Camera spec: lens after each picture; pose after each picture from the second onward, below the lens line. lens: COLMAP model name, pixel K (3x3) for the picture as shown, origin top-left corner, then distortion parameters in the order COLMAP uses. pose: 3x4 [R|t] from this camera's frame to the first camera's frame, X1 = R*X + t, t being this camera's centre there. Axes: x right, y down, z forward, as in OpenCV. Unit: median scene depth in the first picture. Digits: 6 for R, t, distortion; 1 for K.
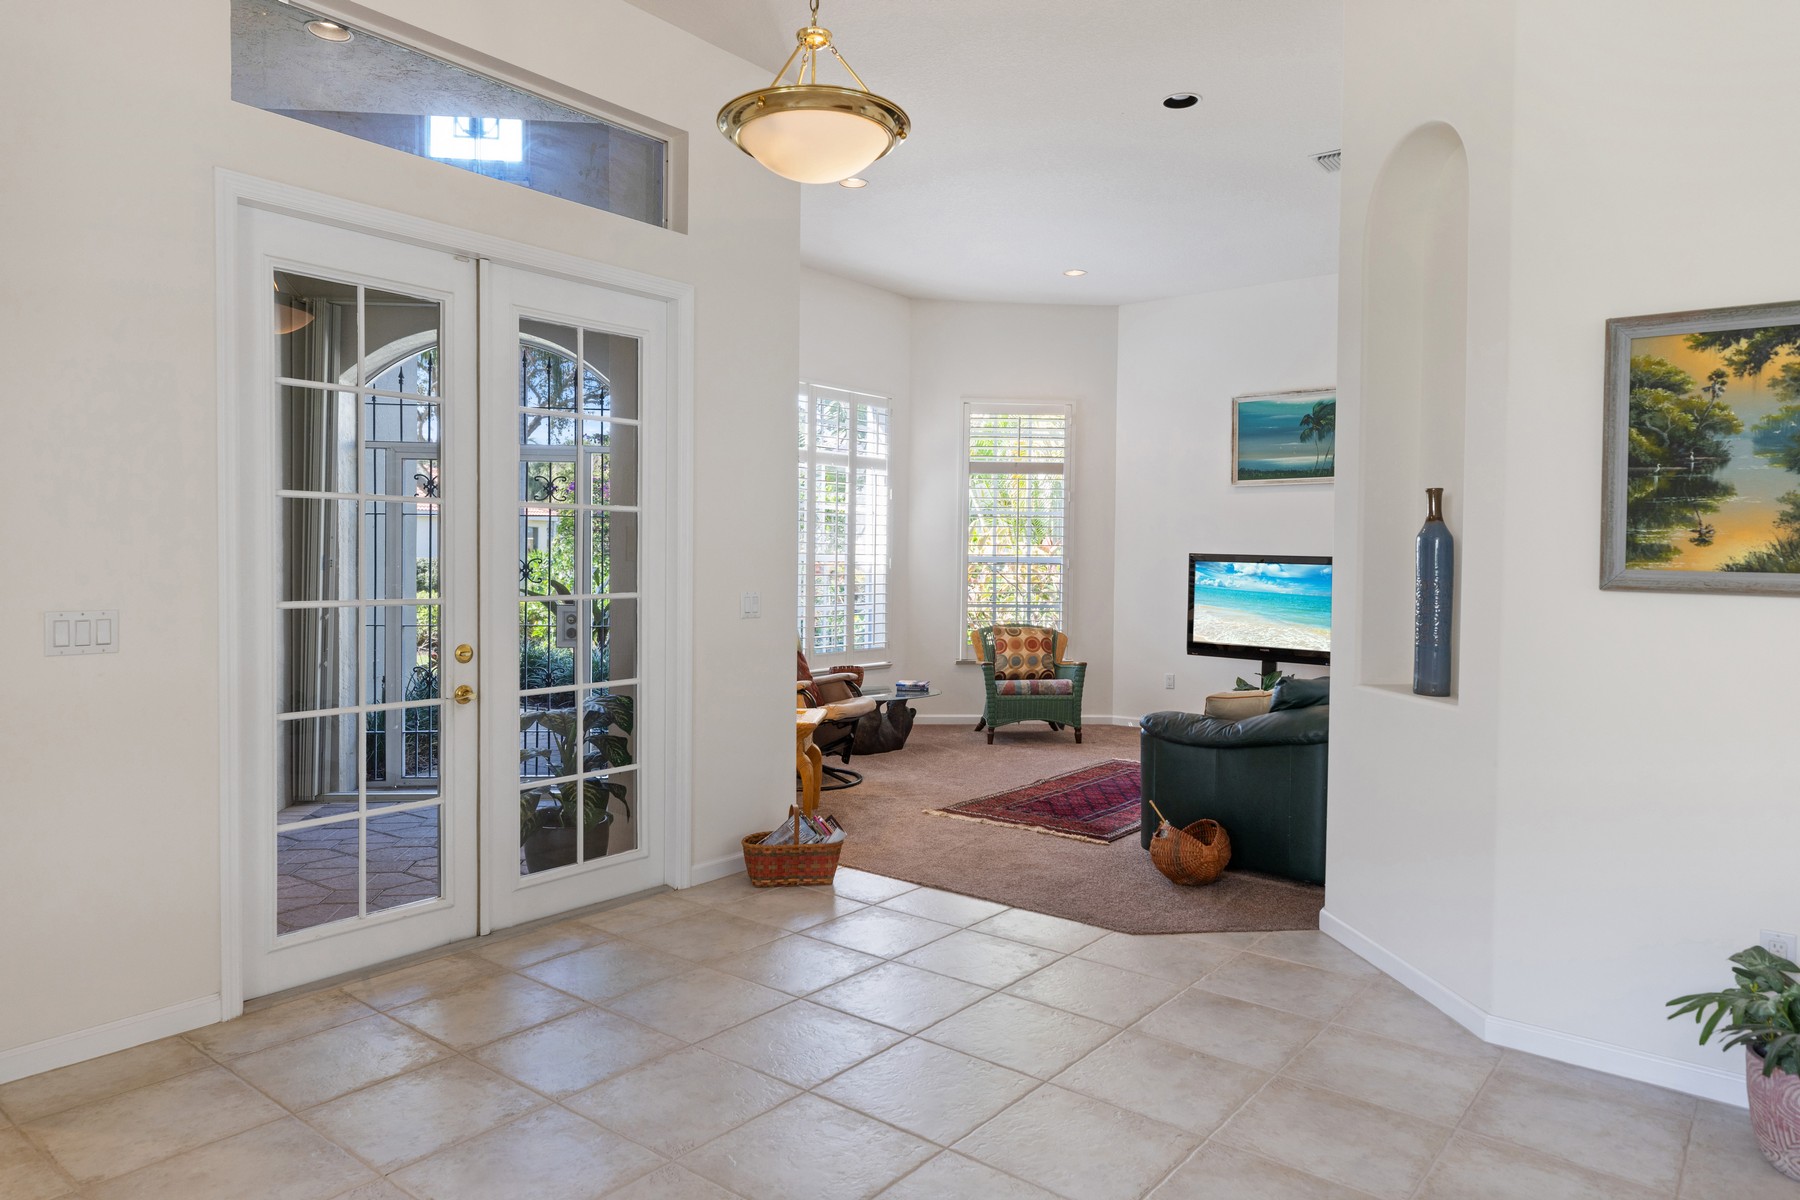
lens RADIAL K [[1158.8, 0, 900.0], [0, 1158.8, 600.0], [0, 0, 1]] dist [0.002131, 0.000129]
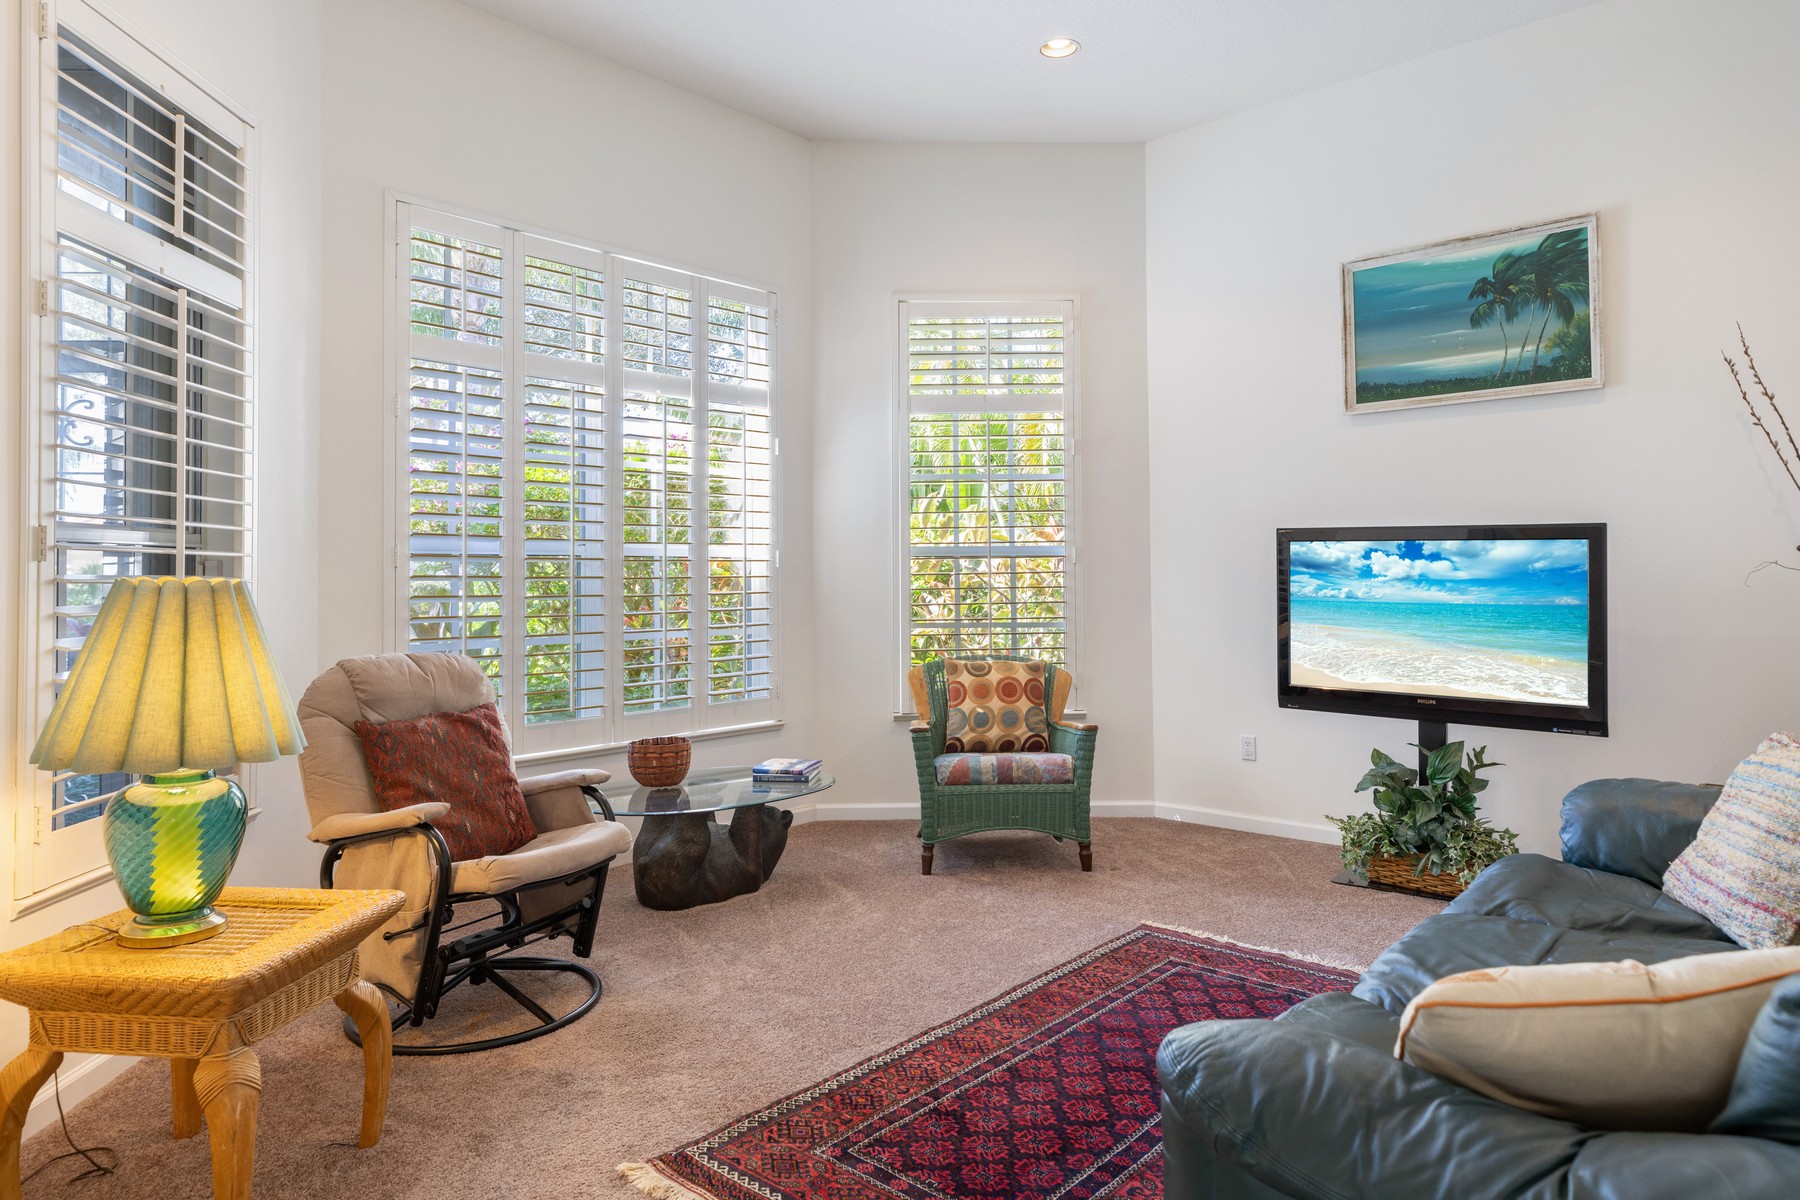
lens RADIAL K [[1099.9, 0, 904.2], [0, 1099.9, 561.0], [0, 0, 1]] dist [-0.003310, -0.000245]
pose [[0.997575, -0.019145, -0.066915, 0.102510], [0.015862, 0.998660, -0.049253, -0.000700], [0.067768, 0.048072, 0.996542, 0.449121]]
